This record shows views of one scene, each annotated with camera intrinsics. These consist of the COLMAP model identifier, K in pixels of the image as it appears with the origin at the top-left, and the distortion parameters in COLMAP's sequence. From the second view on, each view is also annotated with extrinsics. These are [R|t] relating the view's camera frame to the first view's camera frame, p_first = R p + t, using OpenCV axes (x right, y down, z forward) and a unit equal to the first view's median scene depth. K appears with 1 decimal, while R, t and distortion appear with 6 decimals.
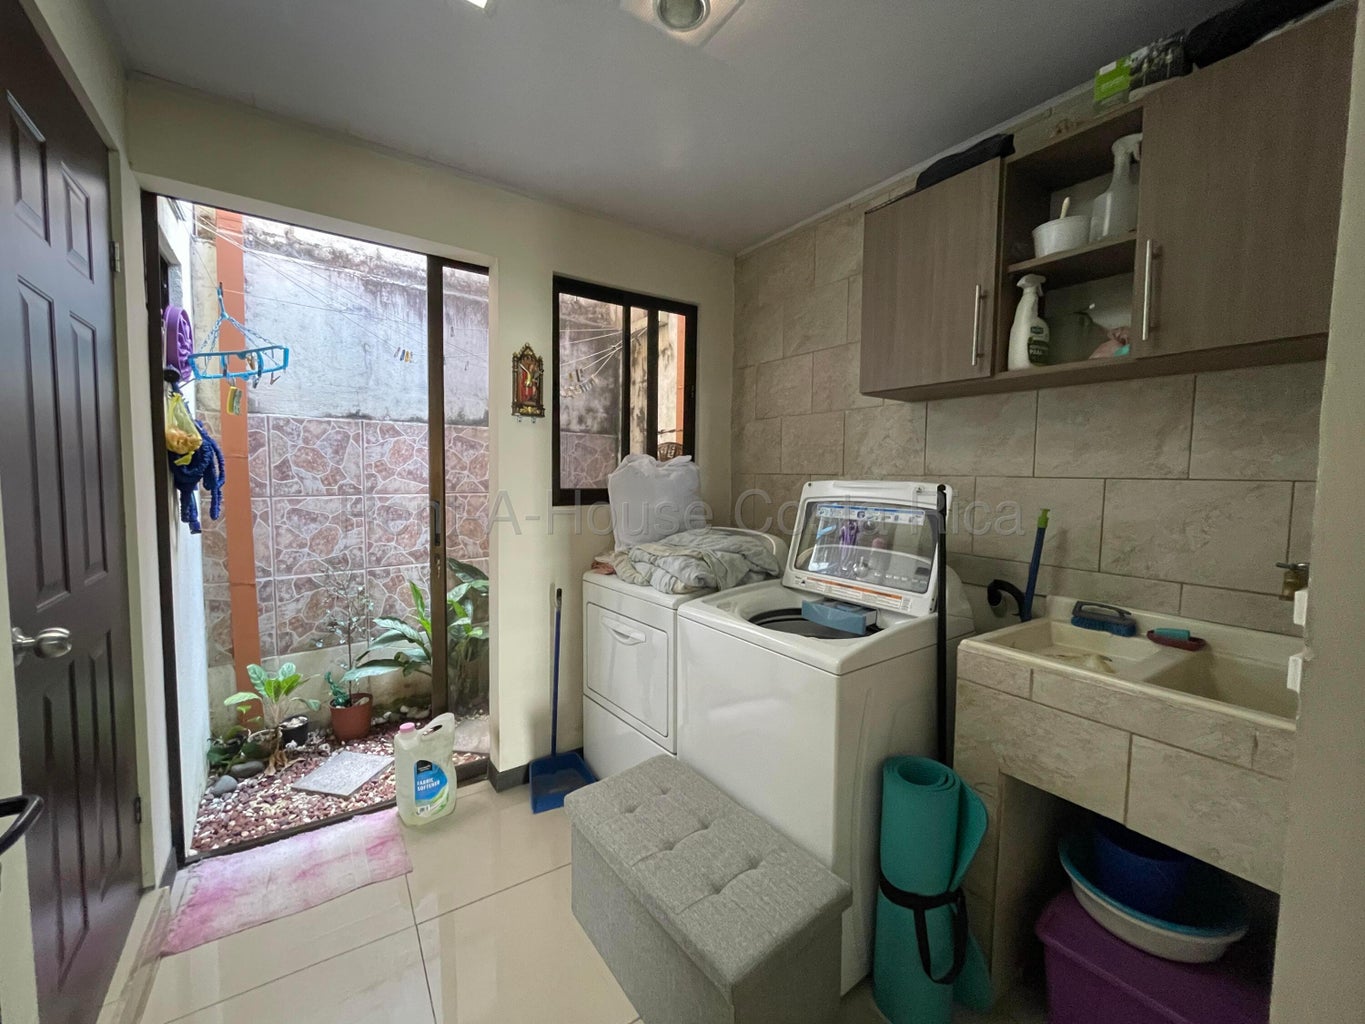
lens RADIAL K [[548.6, 0, 684.0], [0, 548.6, 509.7], [0, 0, 1]] dist [-0.003130, -0.000332]
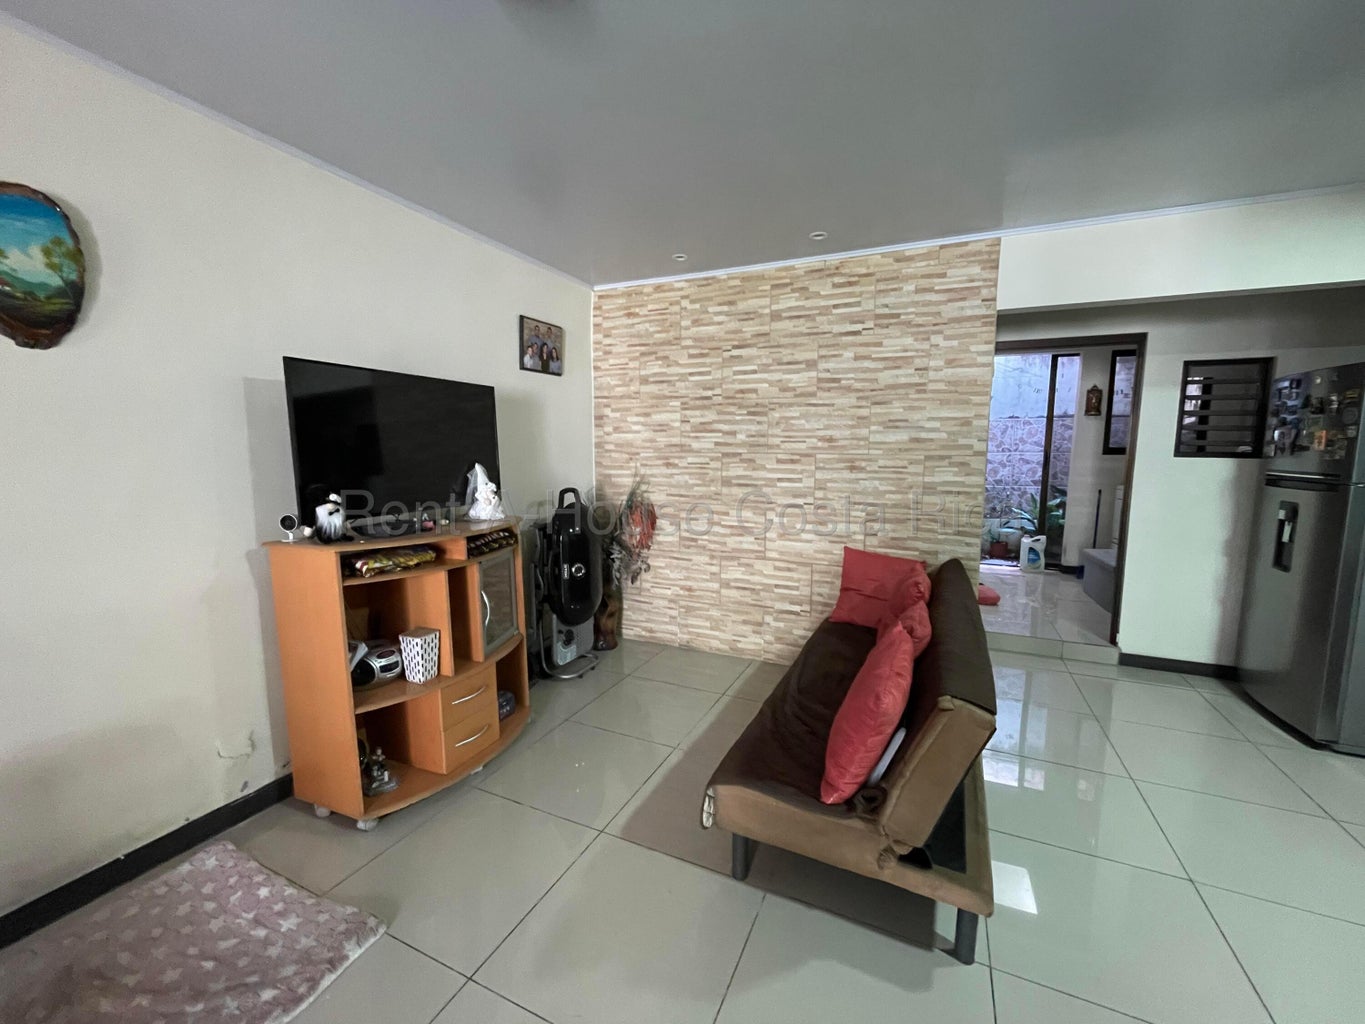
lens RADIAL K [[548.6, 0, 684.0], [0, 548.6, 509.7], [0, 0, 1]] dist [-0.003130, -0.000332]
pose [[0.523395, 0.084574, -0.847883, 0.640726], [-0.053456, 0.996361, 0.066386, 0.131321], [0.850412, 0.010578, 0.526011, -1.336778]]
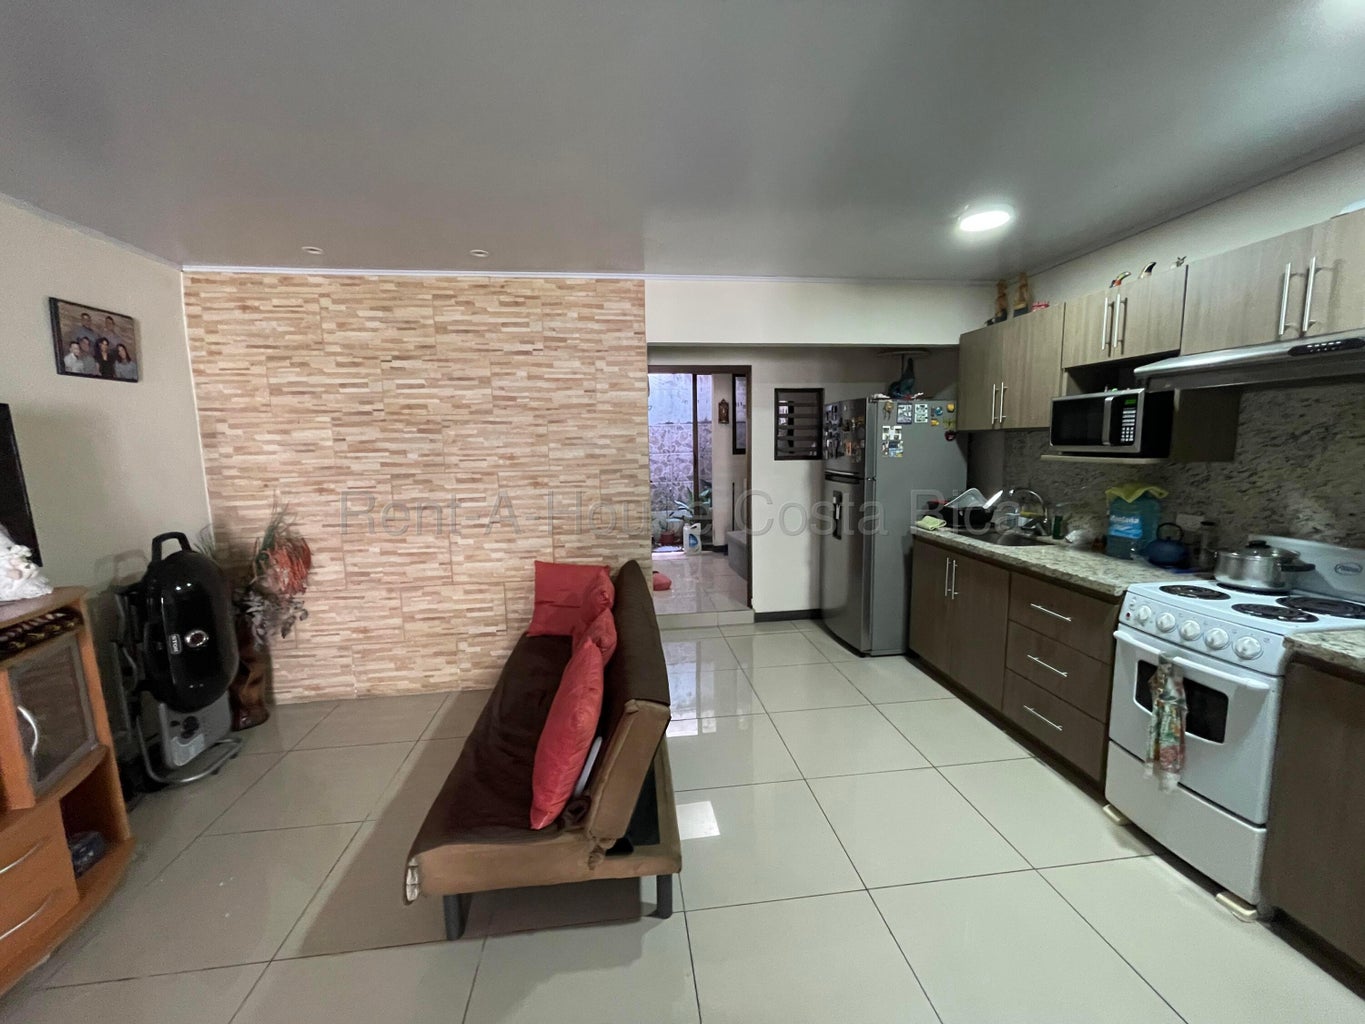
lens RADIAL K [[548.6, 0, 684.0], [0, 548.6, 509.7], [0, 0, 1]] dist [-0.003130, -0.000332]
pose [[0.894329, 0.023812, -0.446776, 0.656330], [0.002362, 0.998318, 0.057935, 0.091650], [0.447404, -0.052868, 0.892768, -1.345216]]
